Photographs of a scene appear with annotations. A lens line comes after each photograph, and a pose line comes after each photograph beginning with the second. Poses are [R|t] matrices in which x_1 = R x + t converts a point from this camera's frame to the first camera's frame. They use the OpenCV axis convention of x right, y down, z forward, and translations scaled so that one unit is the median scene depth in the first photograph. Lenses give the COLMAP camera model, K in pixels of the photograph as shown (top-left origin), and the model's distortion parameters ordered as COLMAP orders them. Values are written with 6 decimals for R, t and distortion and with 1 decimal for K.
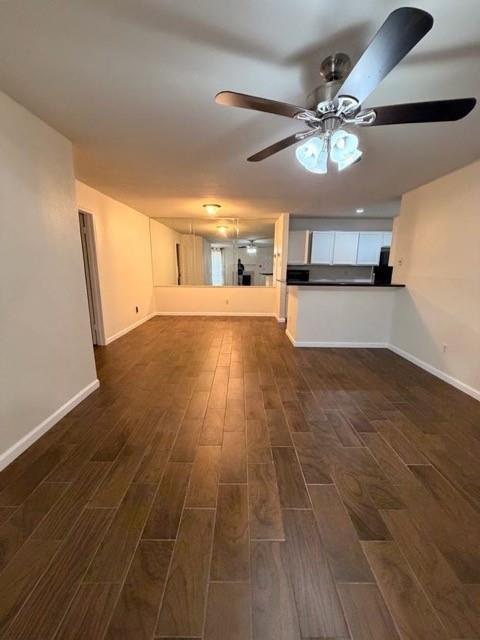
lens RADIAL K [[253.2, 0, 239.6], [0, 253.2, 318.2], [0, 0, 1]] dist [0.000242, 0.000293]
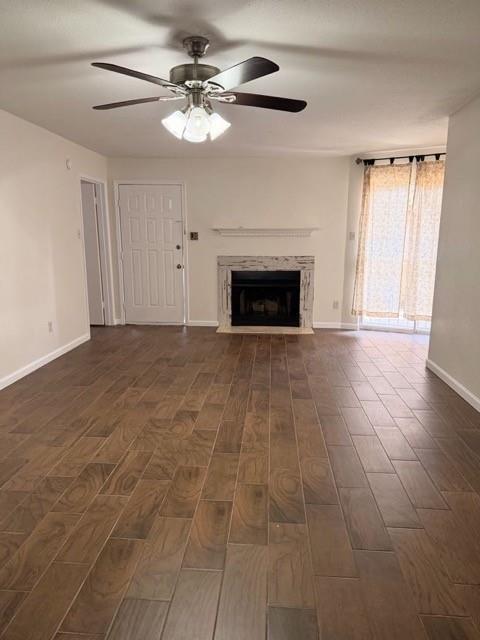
lens RADIAL K [[446.4, 0, 235.3], [0, 446.4, 320.3], [0, 0, 1]] dist [0.085481, -0.111352]
pose [[-0.996745, -0.024143, 0.076925, 0.017723], [0.007617, 0.921646, 0.387957, -0.238636], [-0.080264, 0.387280, -0.918462, 1.103043]]
